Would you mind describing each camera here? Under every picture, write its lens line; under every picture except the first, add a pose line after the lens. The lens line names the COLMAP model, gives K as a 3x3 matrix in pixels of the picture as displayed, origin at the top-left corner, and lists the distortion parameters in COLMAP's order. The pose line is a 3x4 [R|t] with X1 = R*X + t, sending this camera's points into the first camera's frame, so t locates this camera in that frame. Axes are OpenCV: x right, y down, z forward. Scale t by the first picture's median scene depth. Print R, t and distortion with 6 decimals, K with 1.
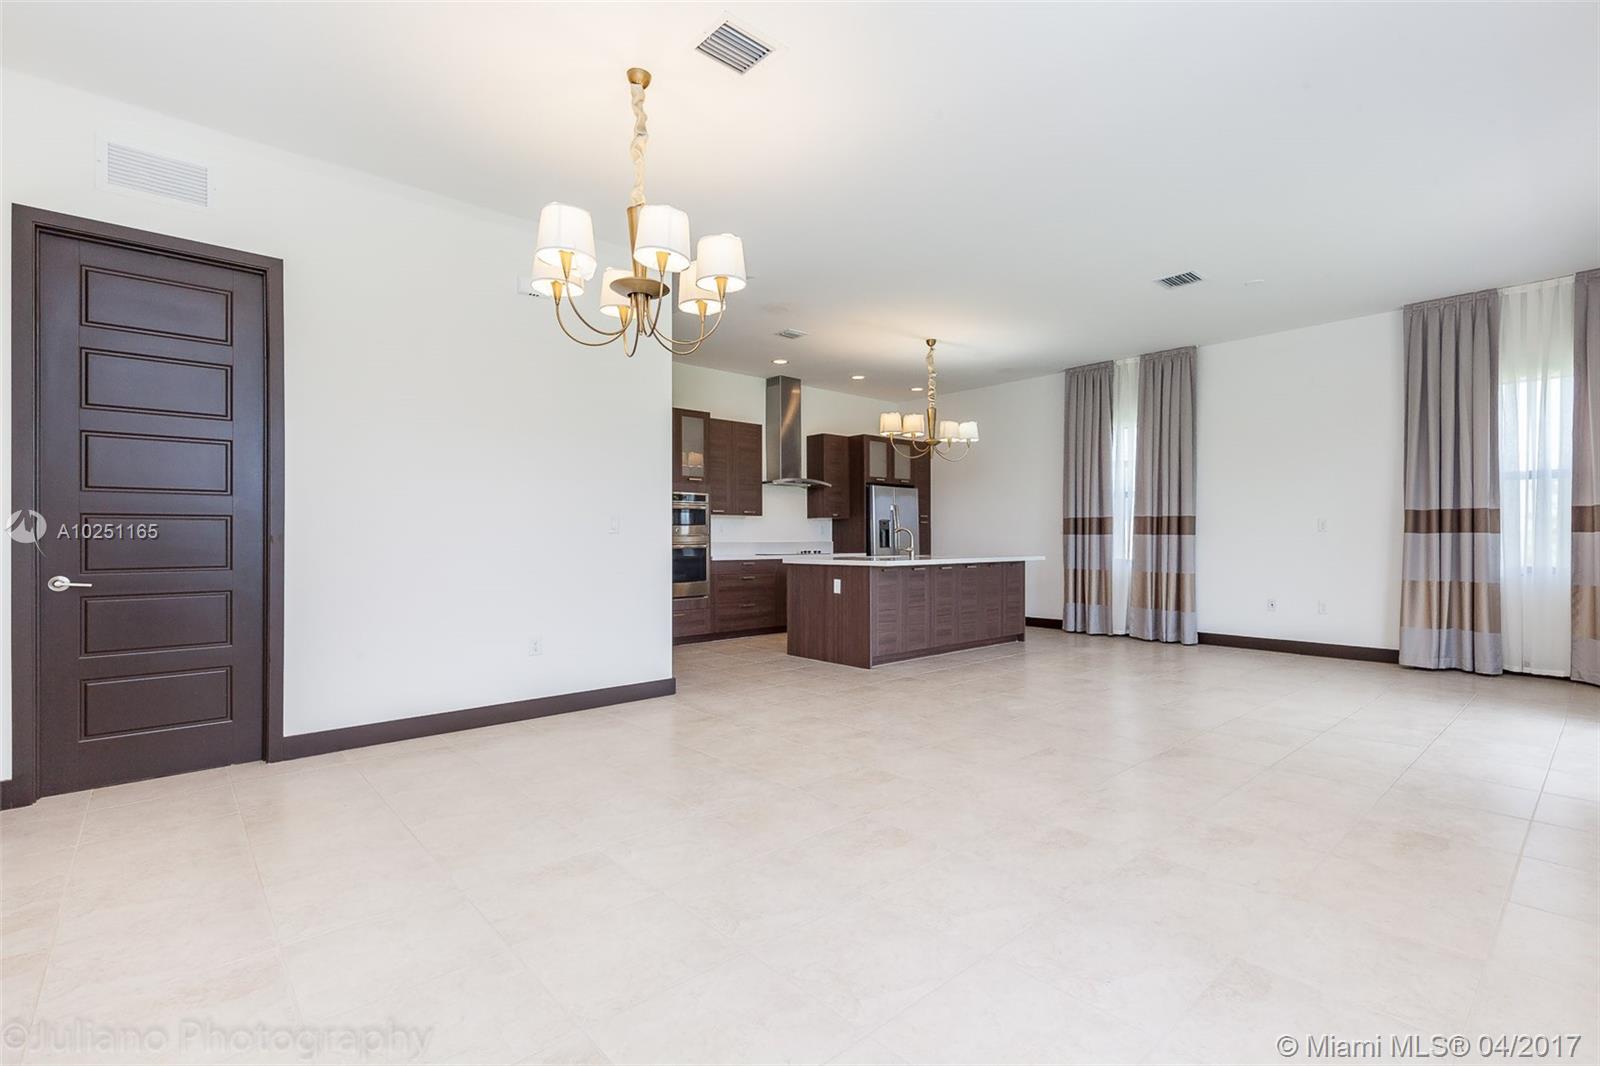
lens RADIAL K [[707.2, 0, 839.0], [0, 707.2, 532.9], [0, 0, 1]] dist [0.000442, -0.000493]
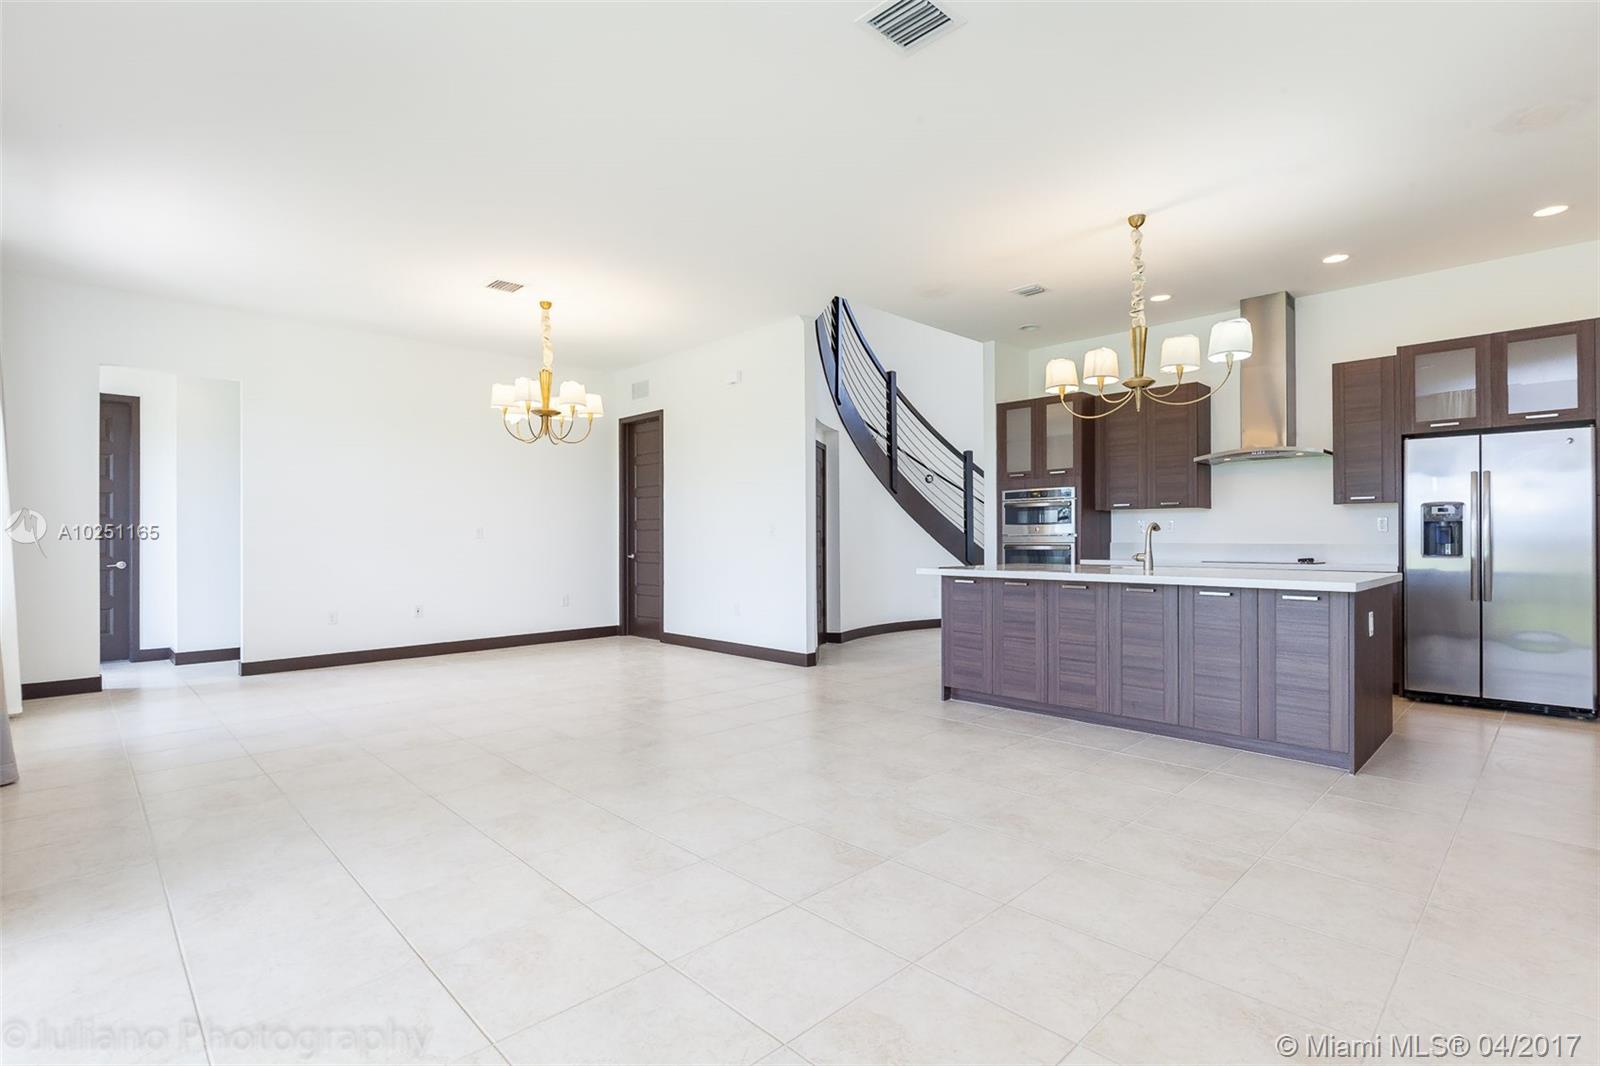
lens RADIAL K [[750.2, 0, 800.0], [0, 750.2, 533.0], [0, 0, 1]] dist [0.001047, -0.006889]
pose [[0.043114, -0.005129, -0.999057, 0.745057], [0.011438, 0.999924, -0.004640, 0.001403], [0.999005, -0.011227, 0.043170, 0.657893]]
